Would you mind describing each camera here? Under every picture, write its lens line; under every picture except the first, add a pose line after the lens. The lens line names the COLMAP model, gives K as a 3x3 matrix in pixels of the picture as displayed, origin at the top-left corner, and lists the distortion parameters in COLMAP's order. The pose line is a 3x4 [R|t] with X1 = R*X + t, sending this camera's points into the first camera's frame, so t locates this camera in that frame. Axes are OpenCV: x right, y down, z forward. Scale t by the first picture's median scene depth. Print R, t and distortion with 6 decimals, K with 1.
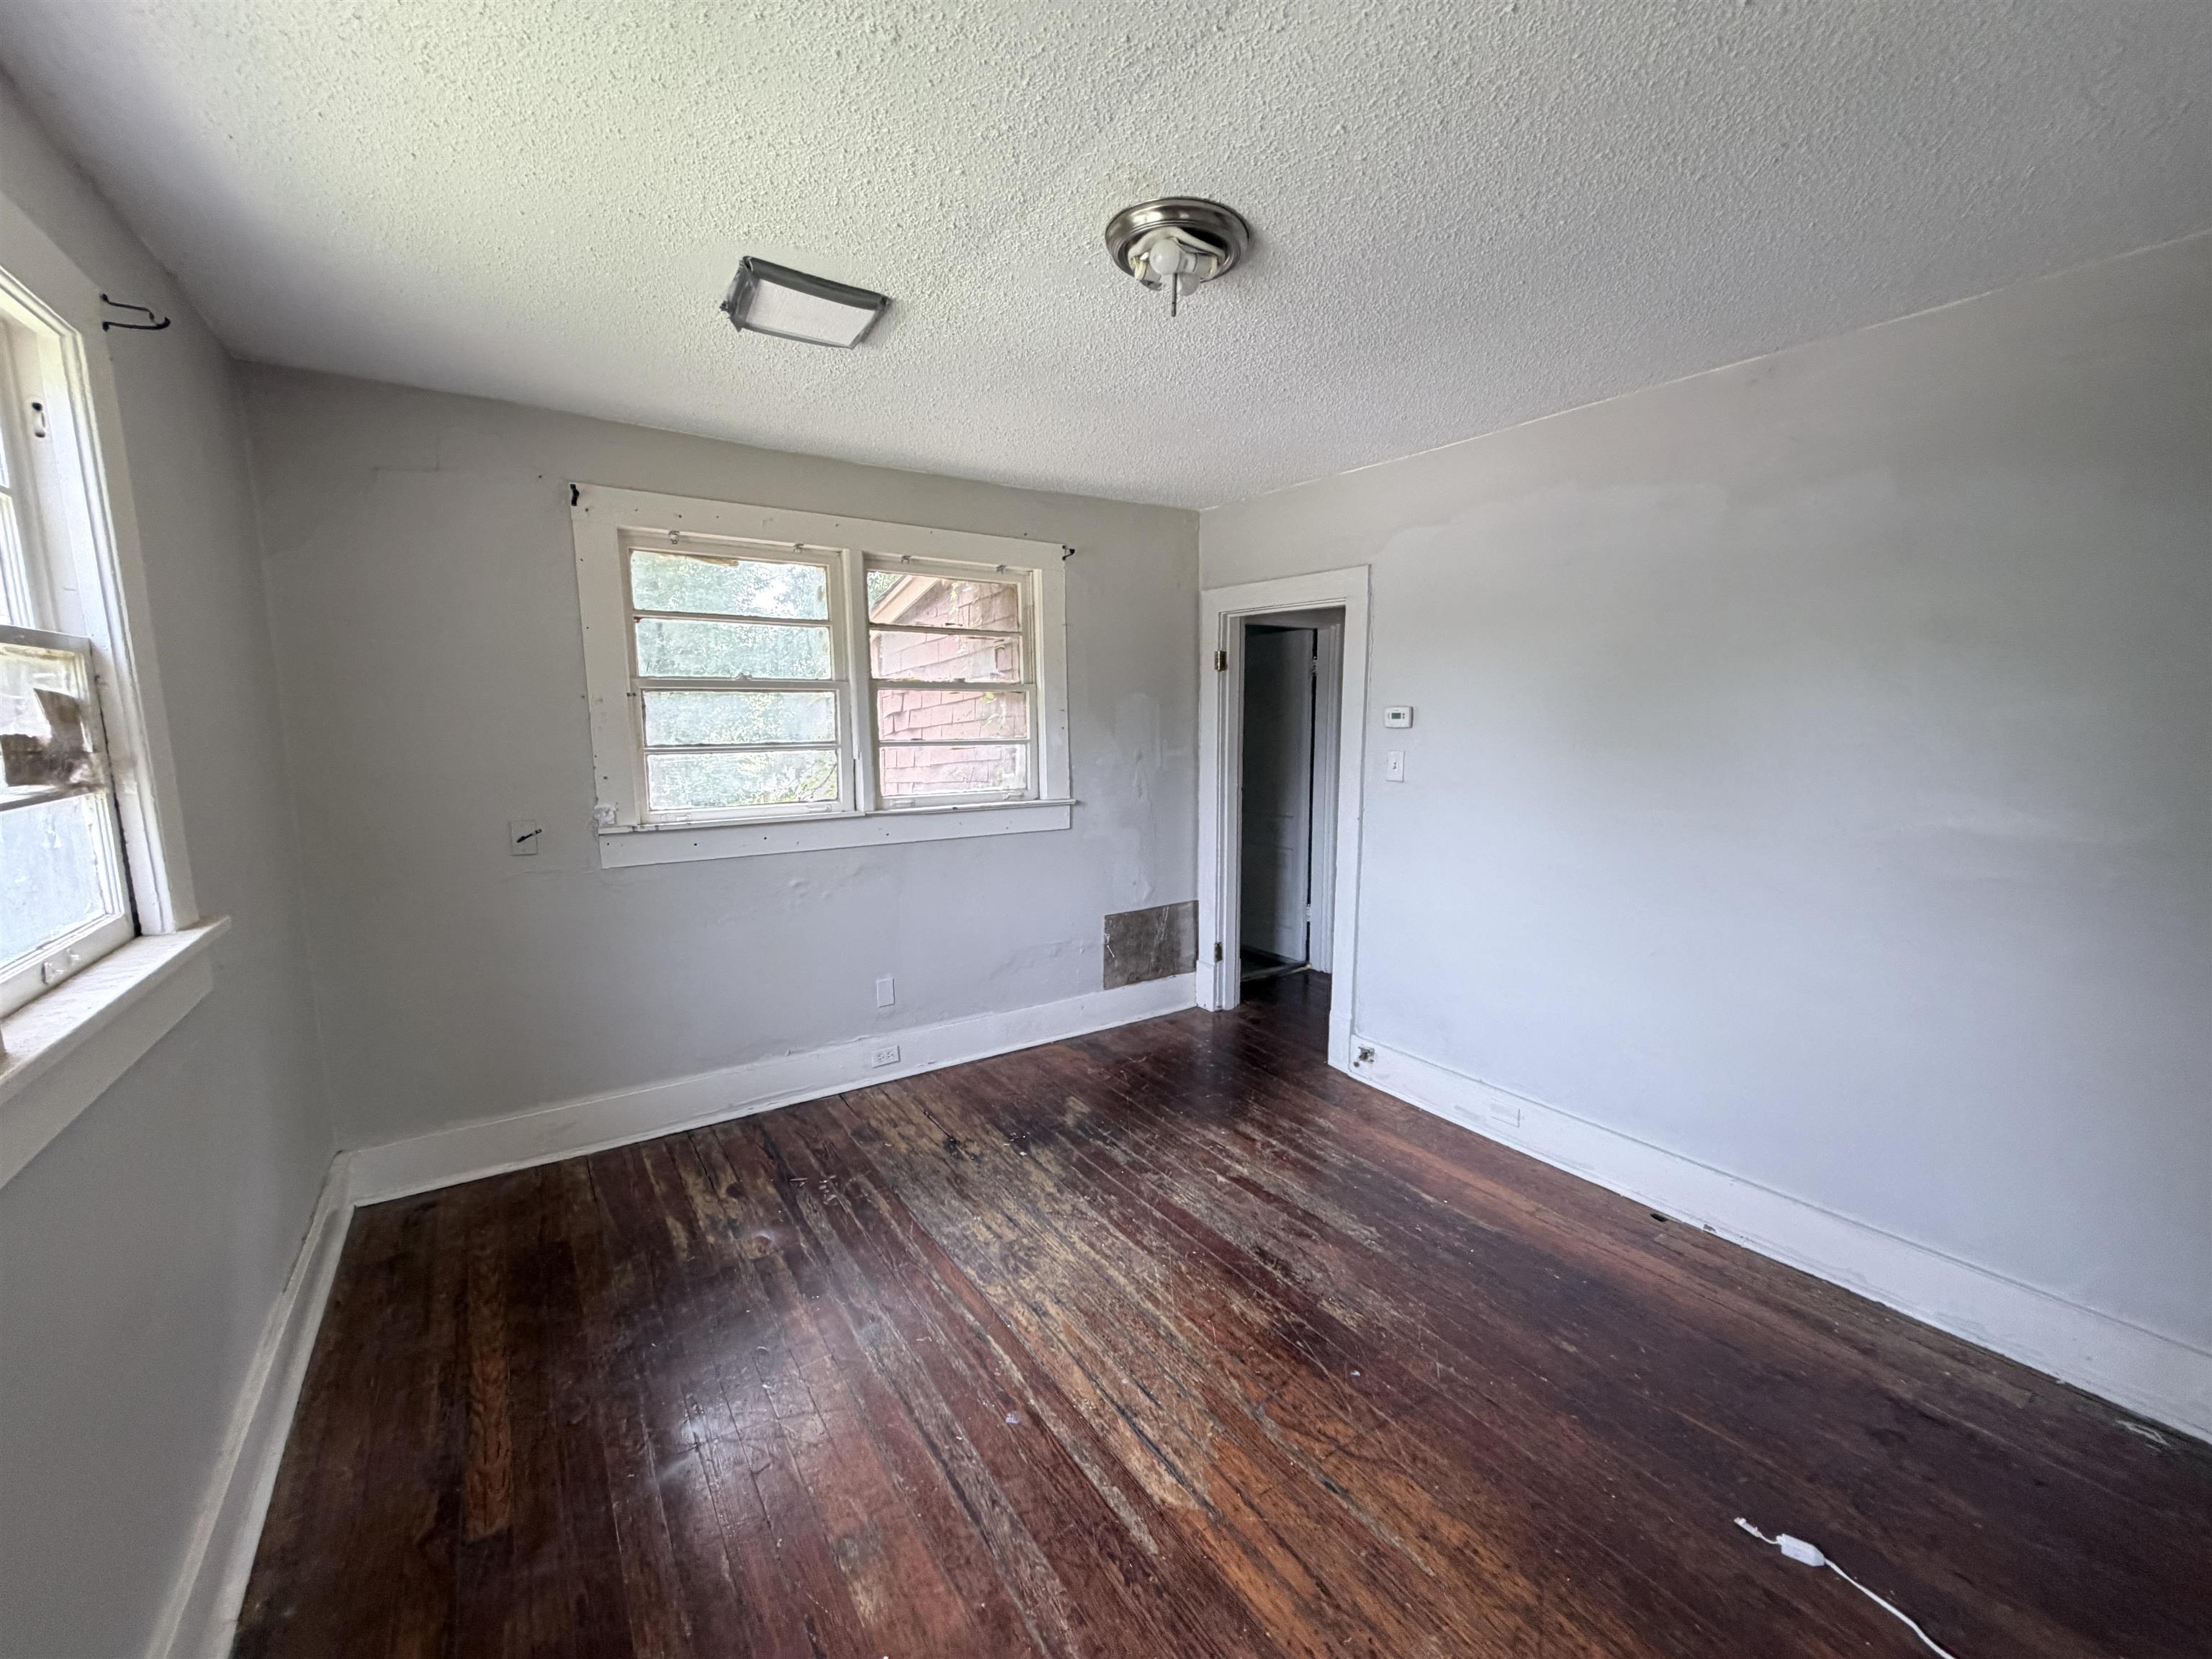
lens RADIAL K [[891.1, 0, 1103.2], [0, 891.1, 831.4], [0, 0, 1]] dist [0.003636, -0.000214]
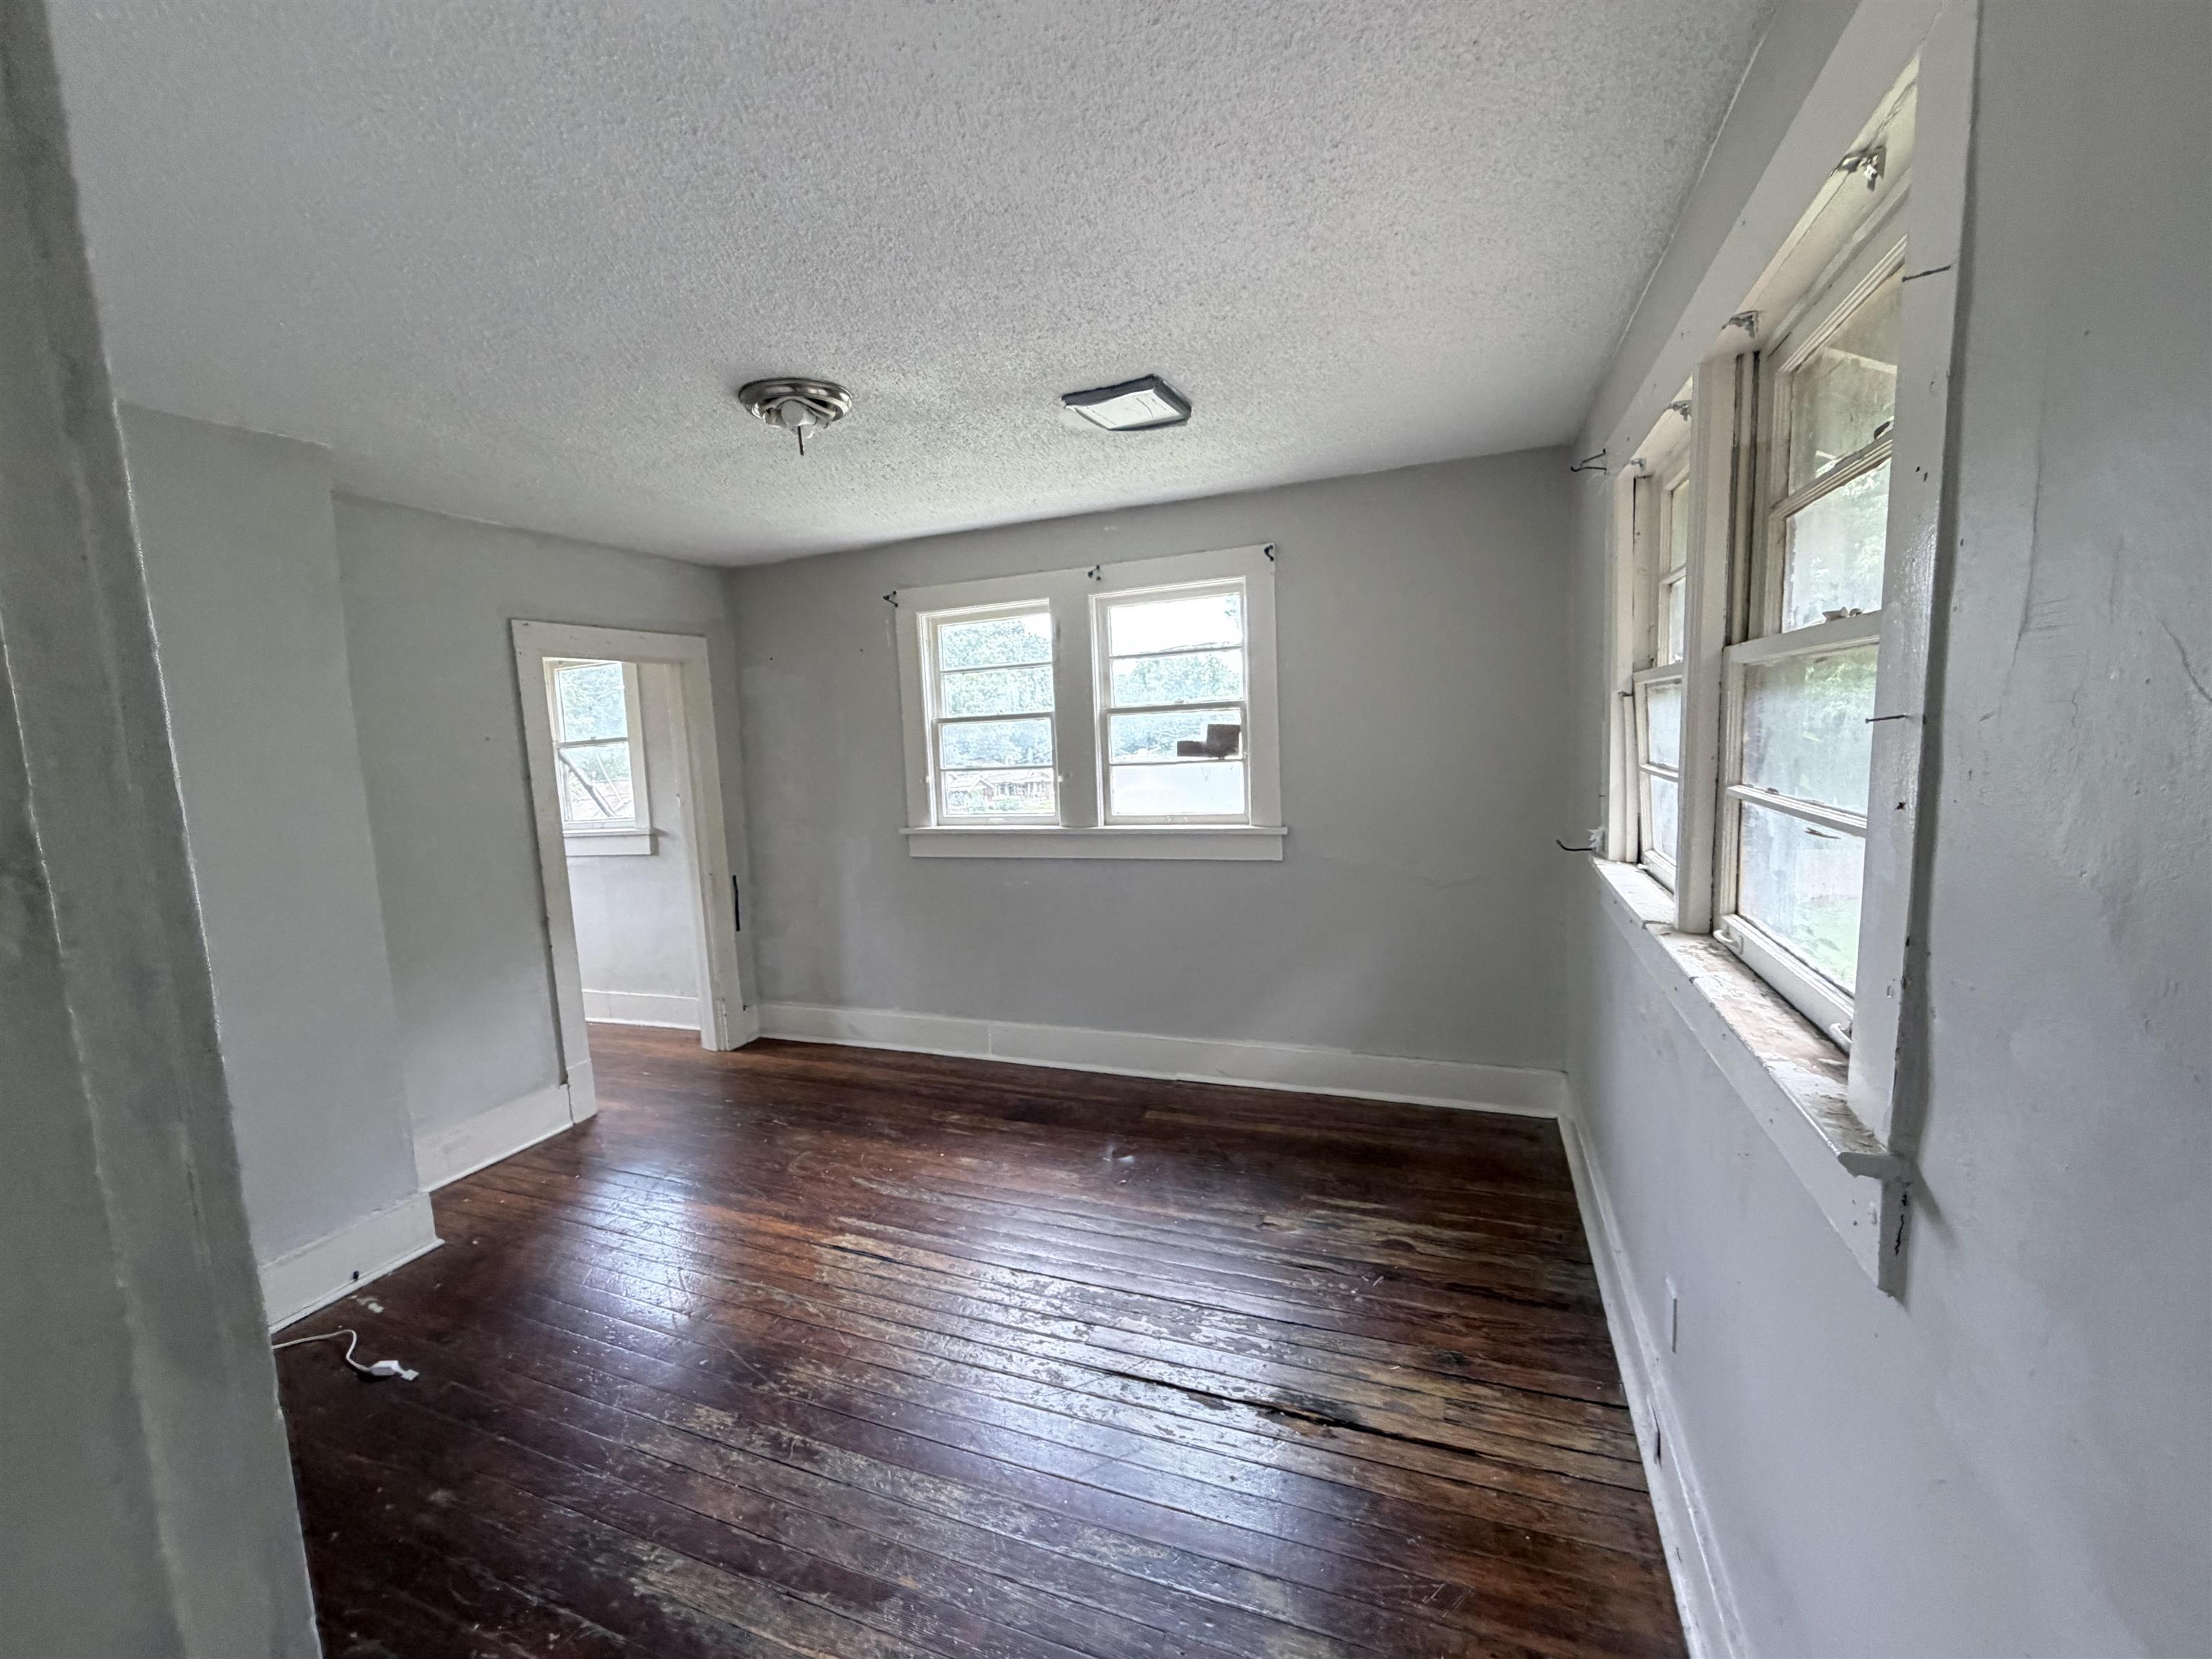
lens RADIAL K [[891.1, 0, 1103.2], [0, 891.1, 831.4], [0, 0, 1]] dist [0.003636, -0.000214]
pose [[-0.827063, 0.103568, -0.552486, 0.393348], [-0.028748, 0.973800, 0.225582, -0.275072], [0.561374, 0.202454, -0.802416, 1.914243]]
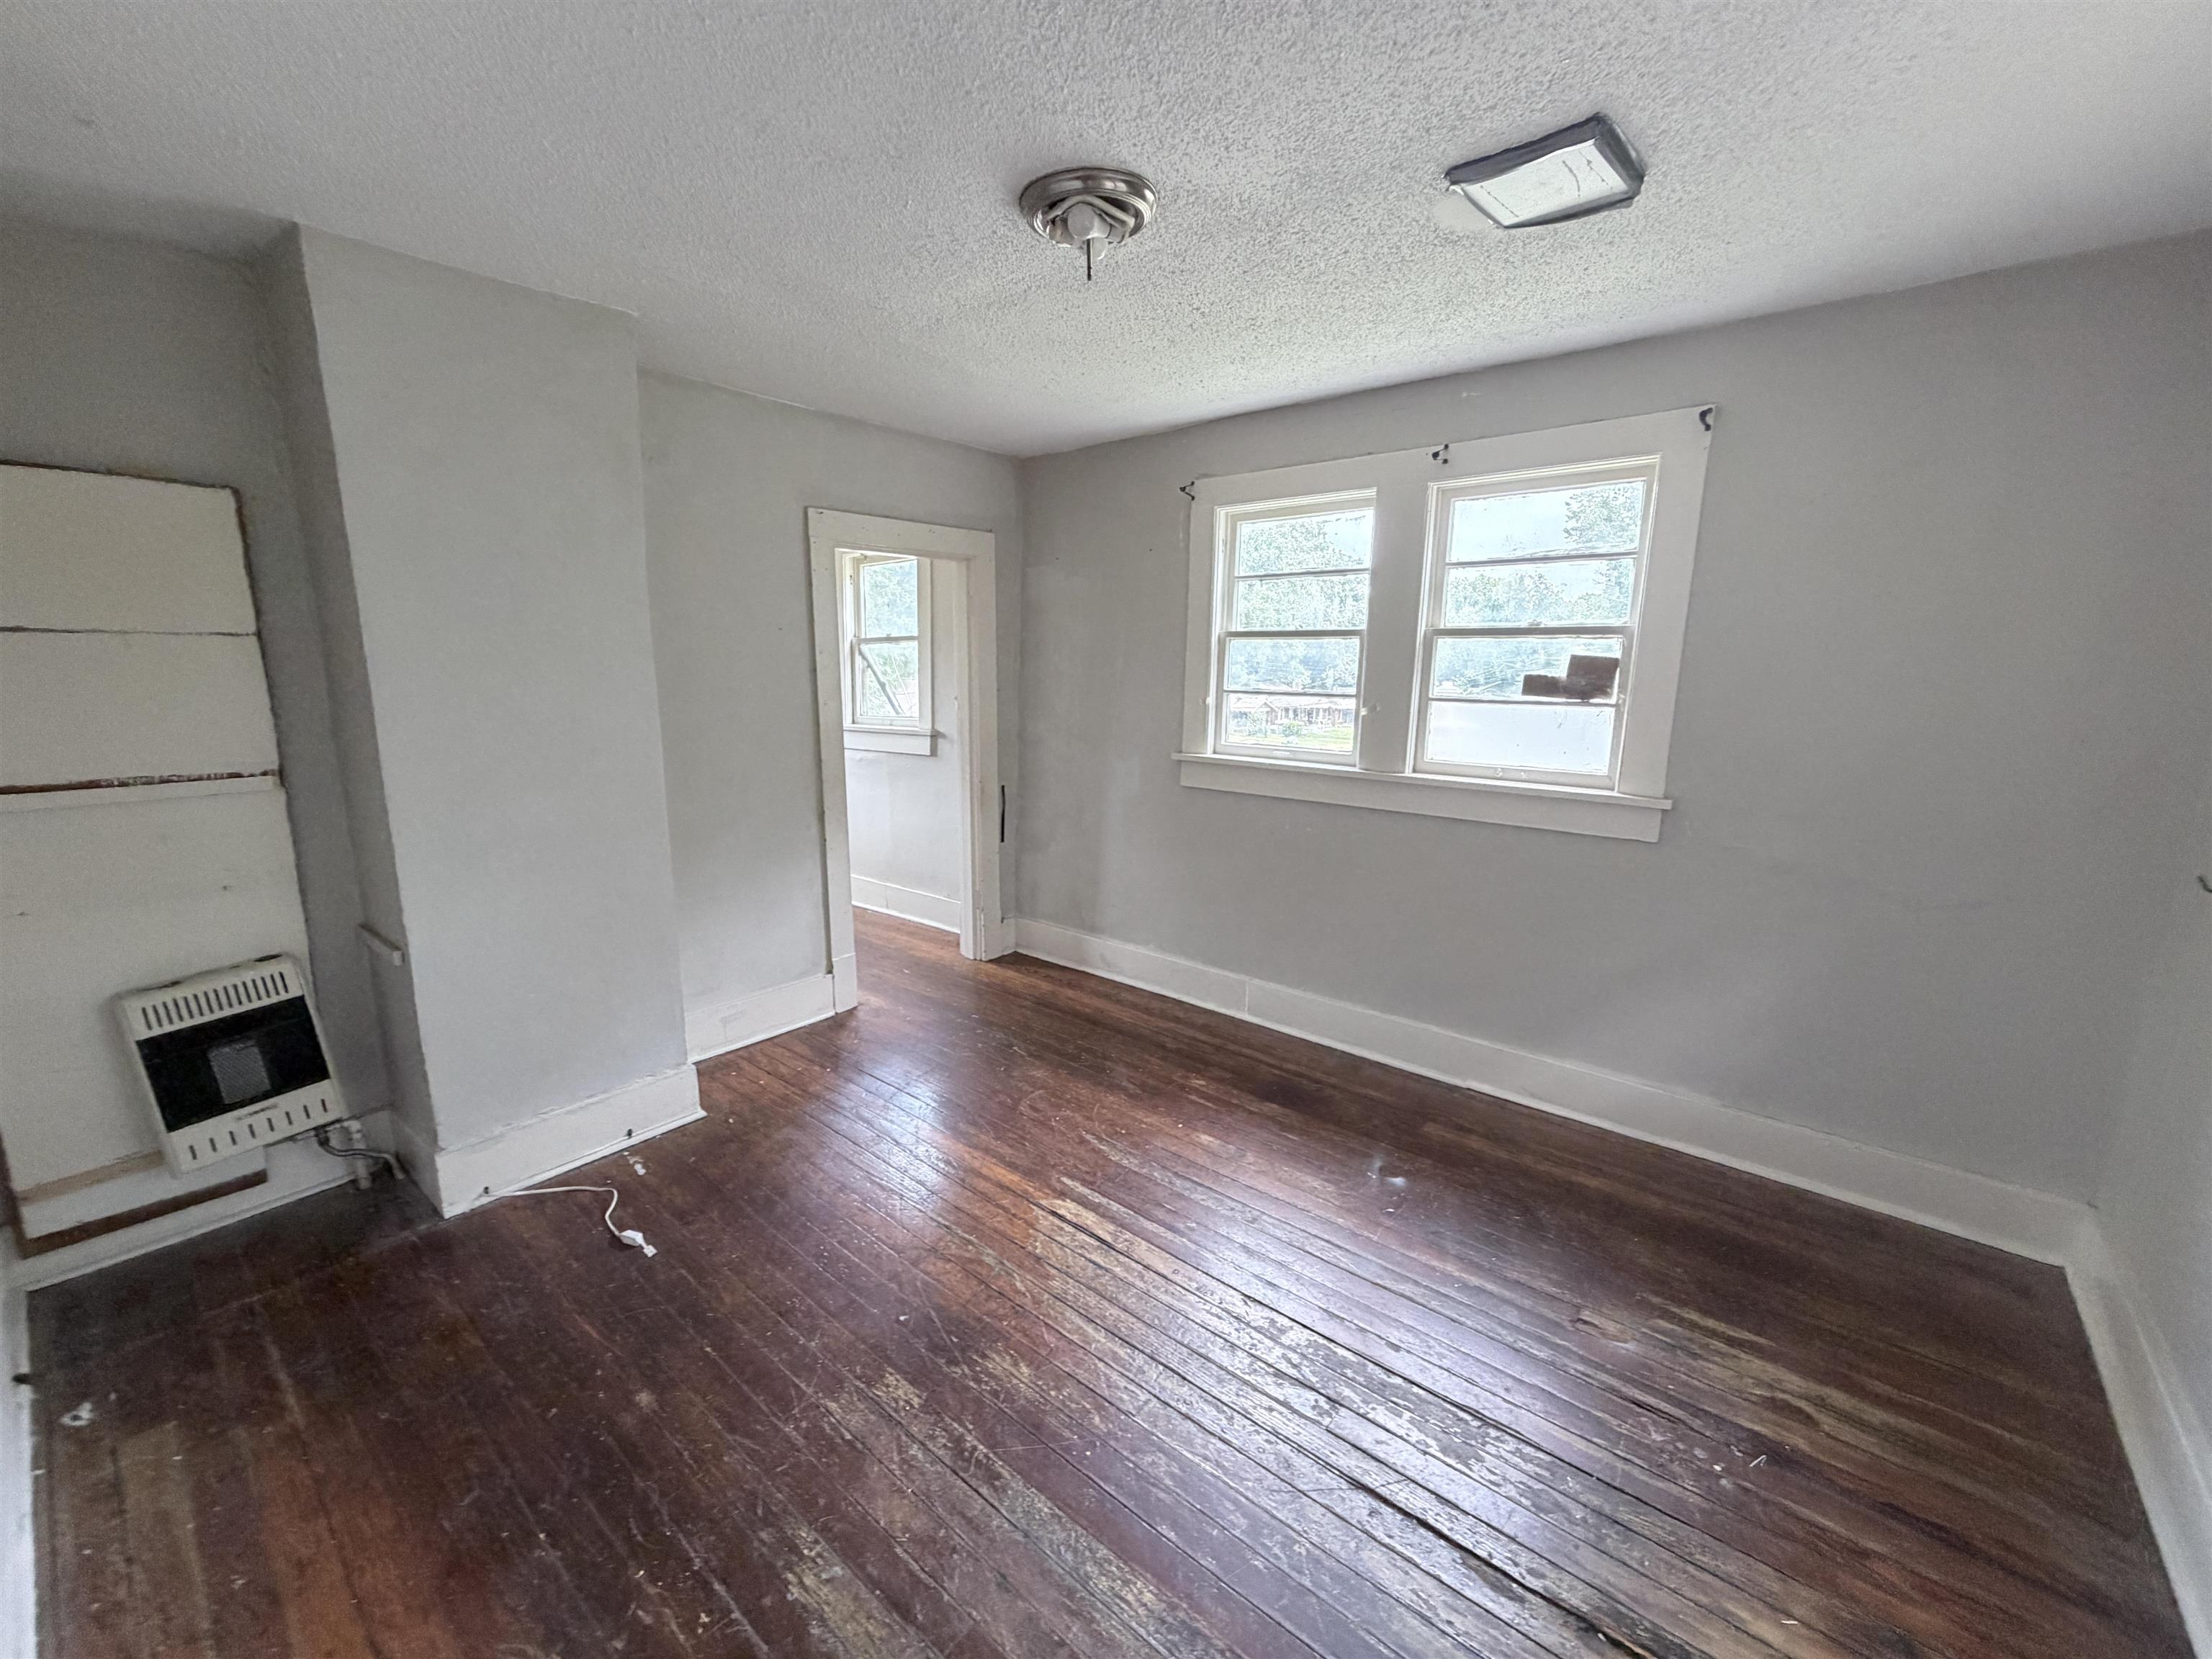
lens RADIAL K [[891.1, 0, 1103.2], [0, 891.1, 831.4], [0, 0, 1]] dist [0.003636, -0.000214]
pose [[-0.961777, 0.045557, -0.270018, 0.296489], [-0.045494, 0.945777, 0.321615, -0.241811], [0.270029, 0.321606, -0.907554, 1.707685]]
